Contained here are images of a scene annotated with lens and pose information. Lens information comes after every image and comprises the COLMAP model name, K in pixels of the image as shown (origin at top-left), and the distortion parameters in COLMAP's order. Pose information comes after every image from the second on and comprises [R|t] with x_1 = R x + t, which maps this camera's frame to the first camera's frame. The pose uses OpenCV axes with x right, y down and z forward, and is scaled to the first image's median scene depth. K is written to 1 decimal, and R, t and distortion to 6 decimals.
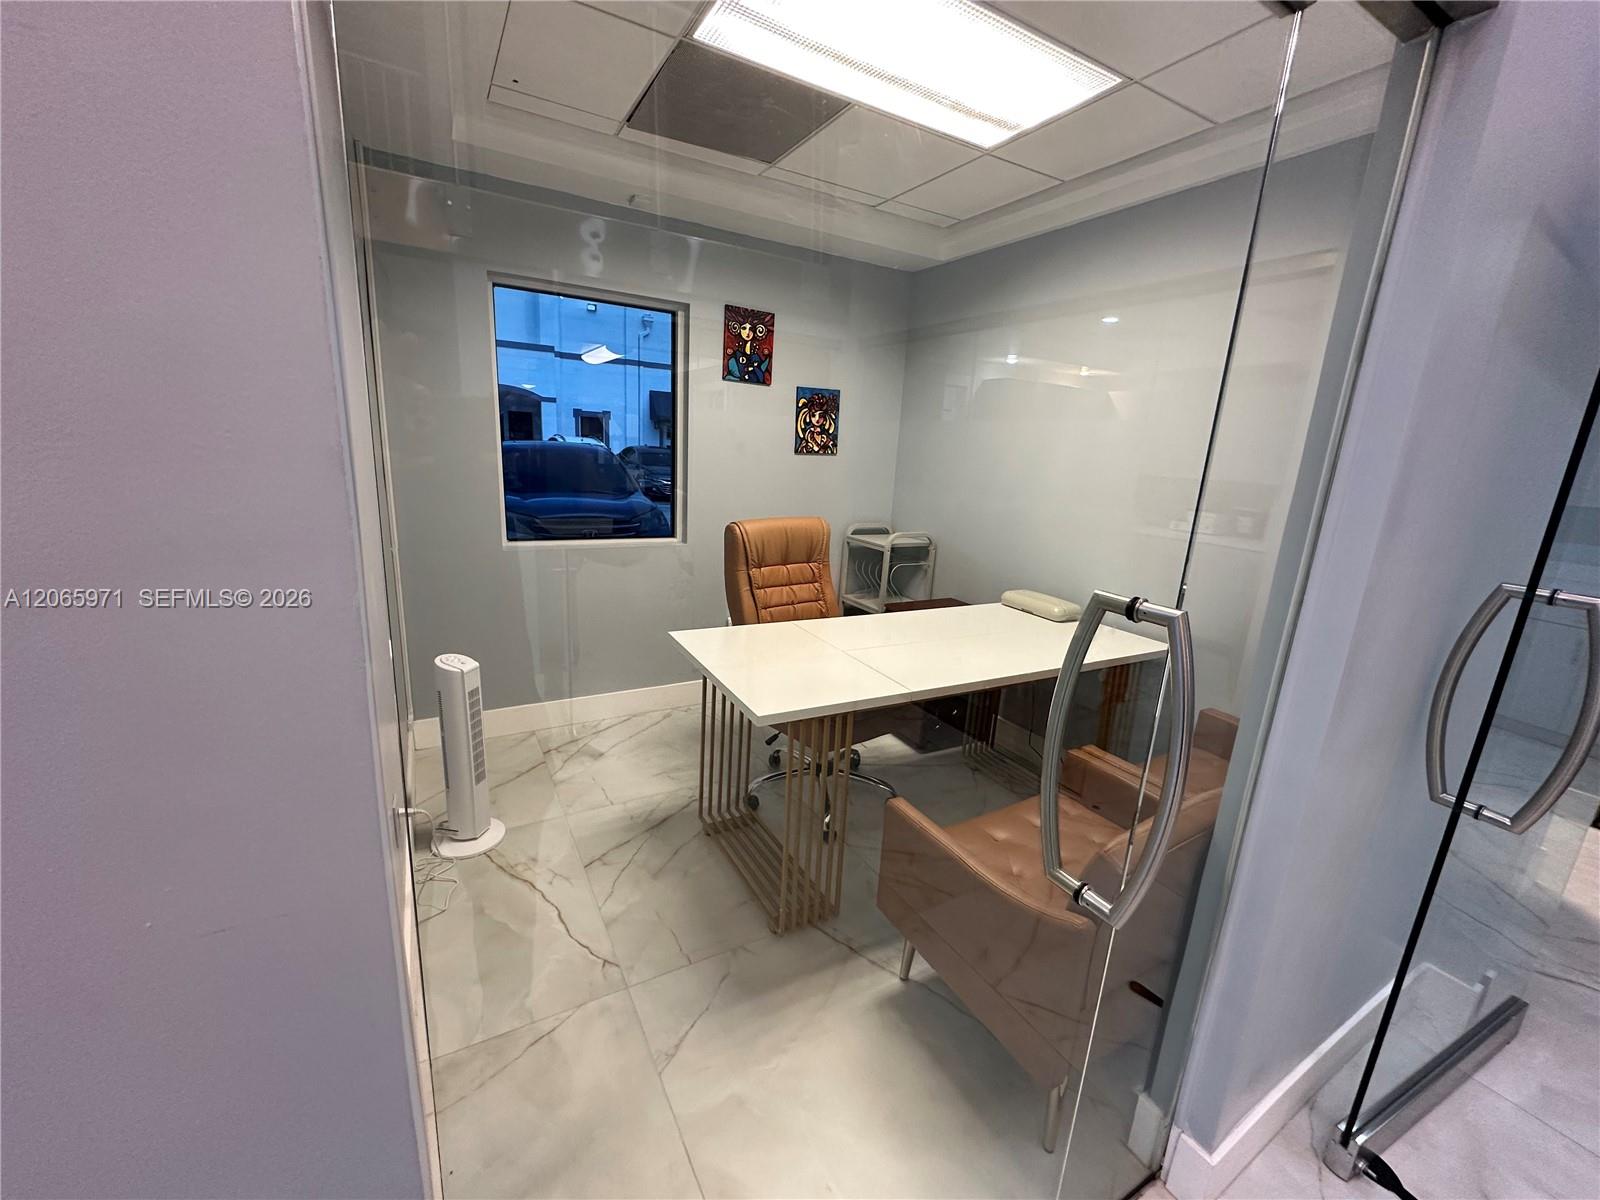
lens RADIAL K [[637.7, 0, 800.3], [0, 637.7, 599.6], [0, 0, 1]] dist [-0.003217, 0.000719]
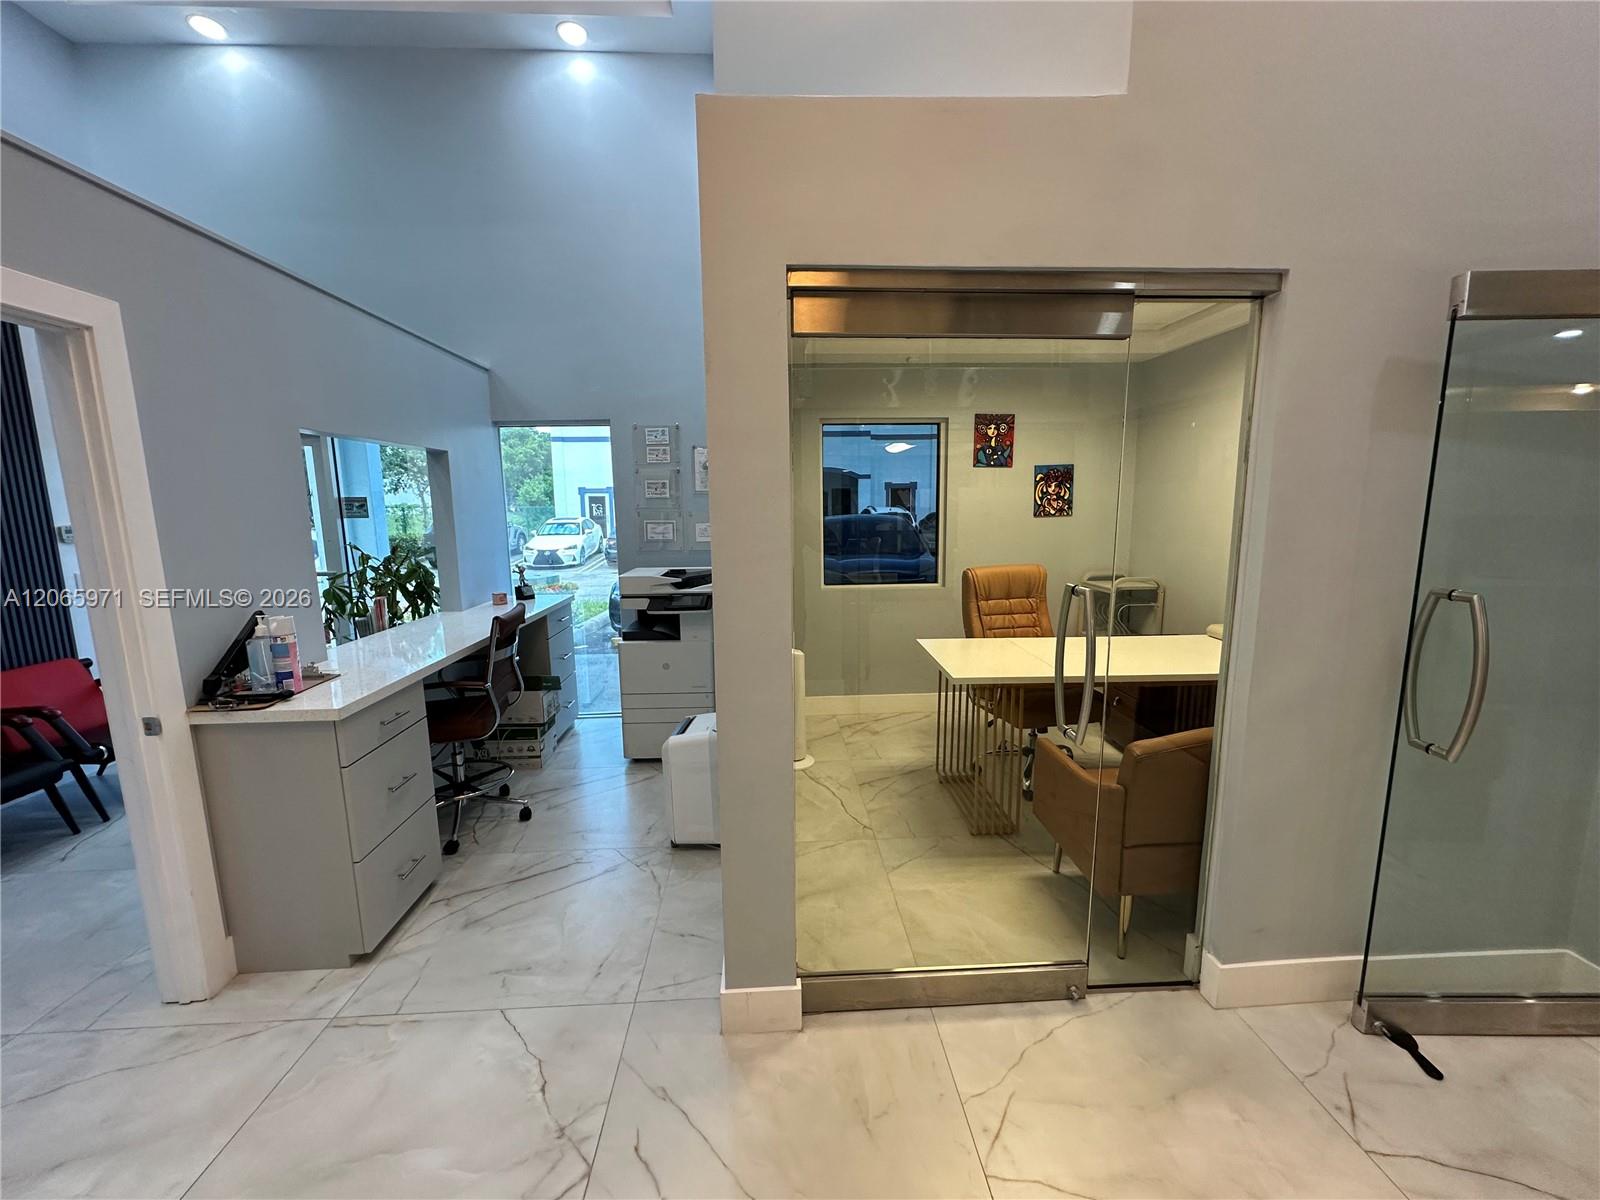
lens RADIAL K [[637.7, 0, 799.2], [0, 637.7, 597.9], [0, 0, 1]] dist [-0.003217, 0.000719]
pose [[0.890284, 0.002224, -0.455400, 0.205209], [-0.047275, 0.995037, -0.087561, 0.085387], [0.452945, 0.099483, 0.885971, -0.423032]]
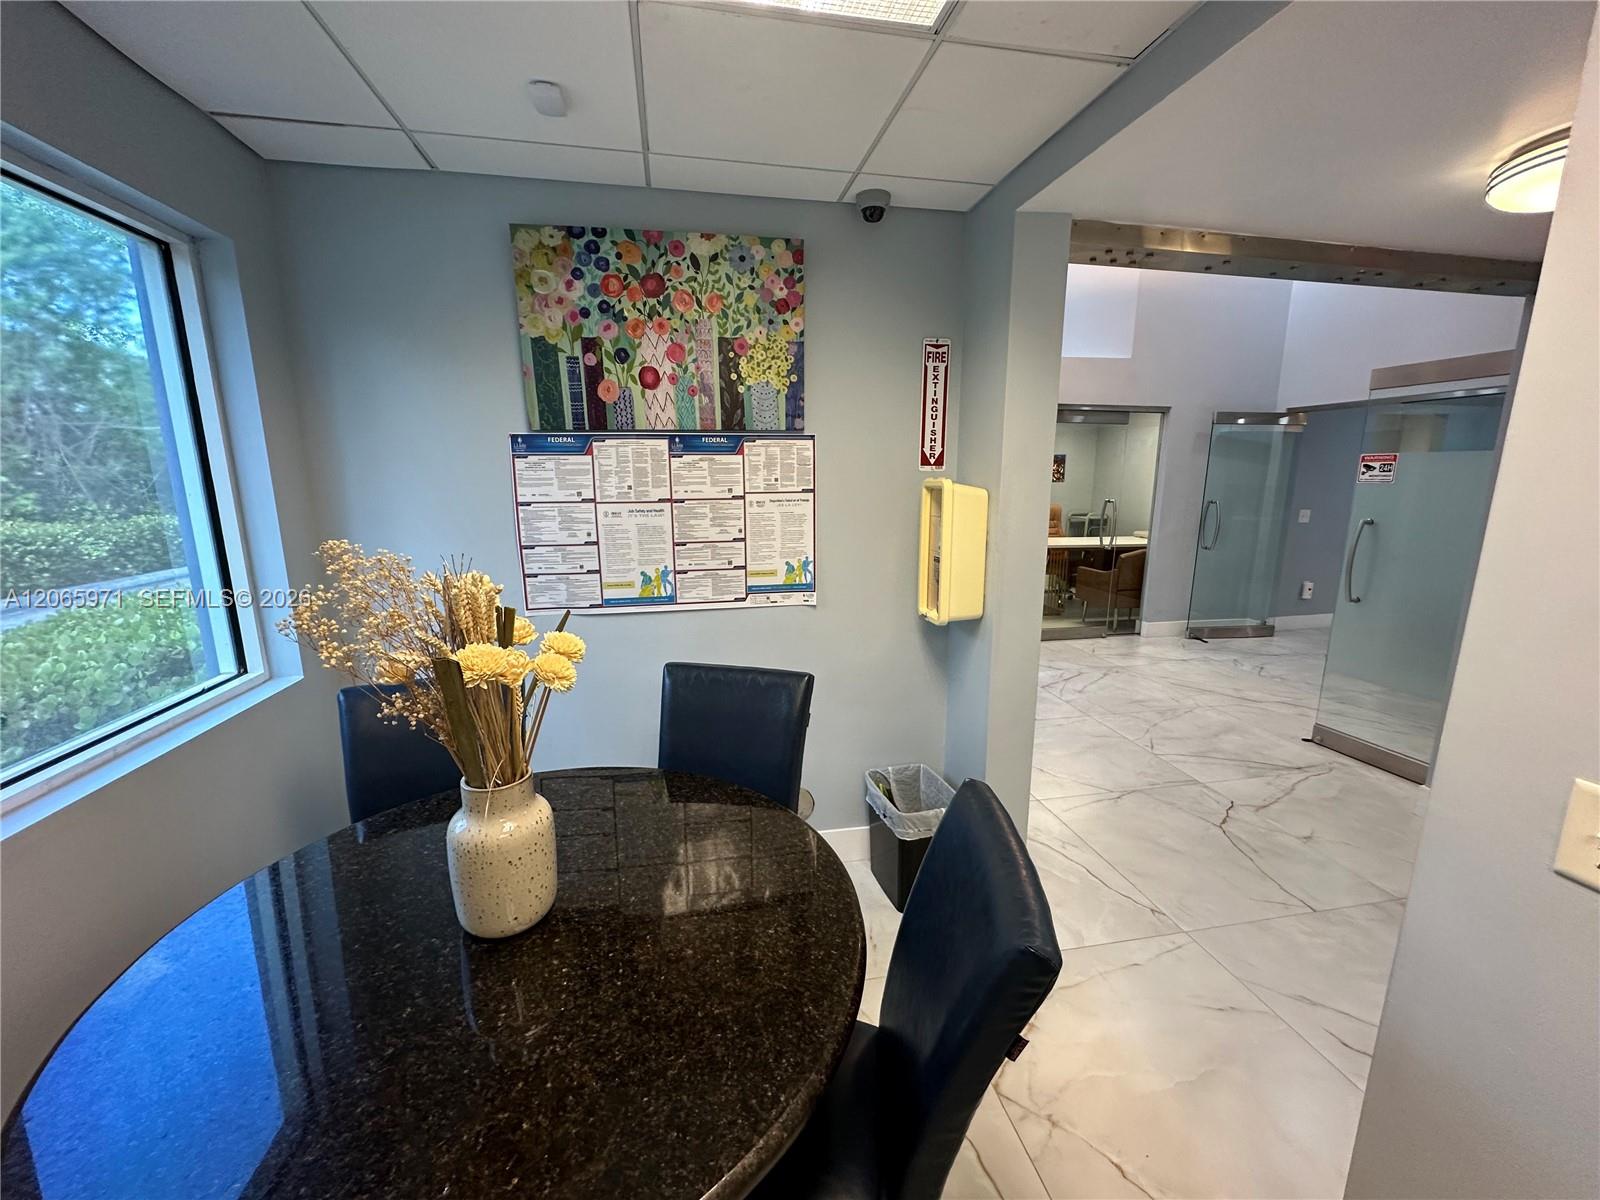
lens RADIAL K [[637.7, 0, 801.3], [0, 637.7, 598.1], [0, 0, 1]] dist [-0.003217, 0.000719]
pose [[0.945455, 0.008772, -0.325633, -0.122969], [-0.026372, 0.998417, -0.049673, 0.469294], [0.324682, 0.055551, 0.944190, -2.062572]]
